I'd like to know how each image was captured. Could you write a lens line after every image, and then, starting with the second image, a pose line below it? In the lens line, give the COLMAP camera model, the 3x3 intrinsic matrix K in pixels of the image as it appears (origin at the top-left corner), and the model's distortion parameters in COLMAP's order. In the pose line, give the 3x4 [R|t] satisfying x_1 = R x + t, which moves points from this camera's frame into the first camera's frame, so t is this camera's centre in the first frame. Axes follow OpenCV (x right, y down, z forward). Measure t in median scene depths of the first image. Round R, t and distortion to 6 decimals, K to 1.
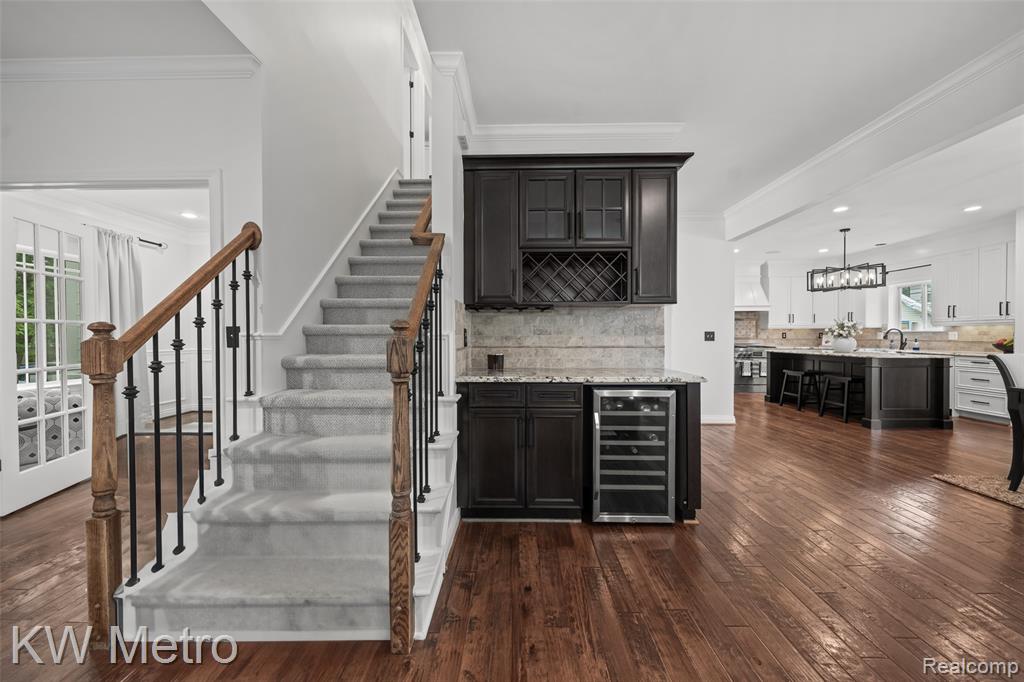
lens RADIAL K [[374.9, 0, 512.1], [0, 374.9, 345.8], [0, 0, 1]] dist [0.000255, 0.000052]
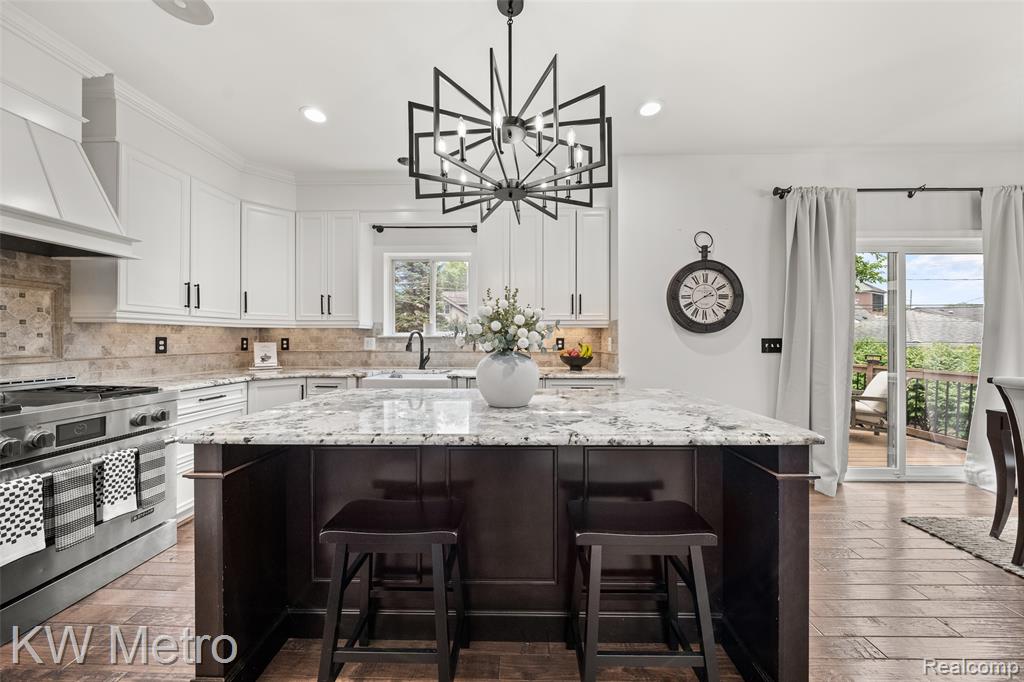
lens RADIAL K [[348.1, 0, 515.0], [0, 348.1, 338.2], [0, 0, 1]] dist [-0.012244, 0.000069]
pose [[0.006369, 0.003623, 0.999973, 0.451139], [0.029445, 0.999559, -0.003809, -0.025240], [-0.999546, 0.029469, 0.006259, 0.736588]]
